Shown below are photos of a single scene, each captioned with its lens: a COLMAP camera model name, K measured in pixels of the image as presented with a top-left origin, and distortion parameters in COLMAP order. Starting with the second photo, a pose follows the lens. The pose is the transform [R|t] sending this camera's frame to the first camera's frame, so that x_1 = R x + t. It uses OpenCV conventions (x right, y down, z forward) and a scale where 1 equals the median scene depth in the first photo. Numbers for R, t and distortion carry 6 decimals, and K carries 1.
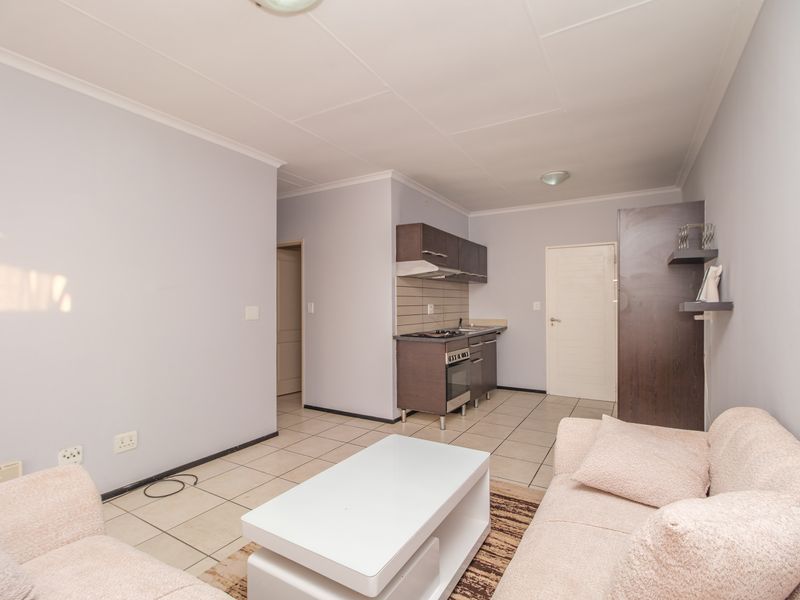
lens RADIAL K [[392.5, 0, 397.5], [0, 392.5, 299.0], [0, 0, 1]] dist [-0.004565, -0.000246]
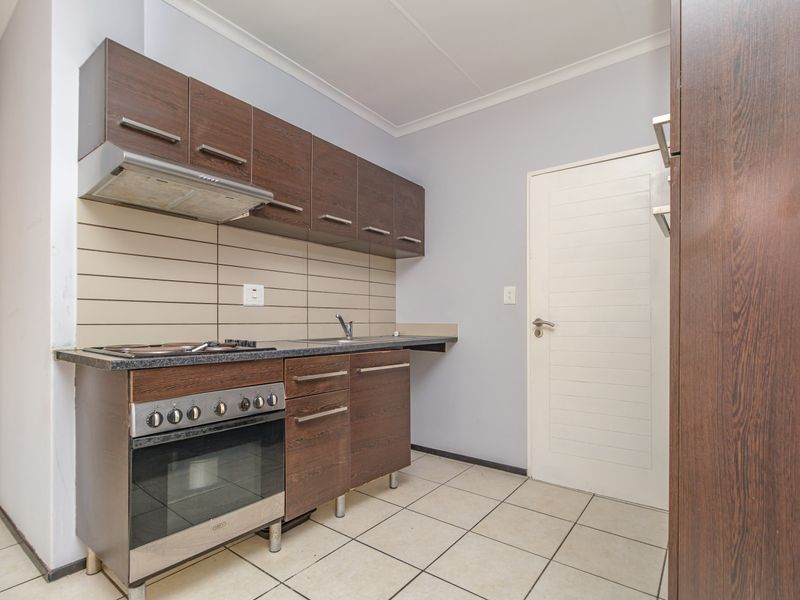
lens RADIAL K [[392.5, 0, 406.7], [0, 392.5, 314.5], [0, 0, 1]] dist [-0.004565, -0.000246]
pose [[0.993885, 0.009983, -0.109964, 0.284393], [-0.009422, 0.999940, 0.005620, 0.040631], [0.110013, -0.004550, 0.993920, 0.502172]]
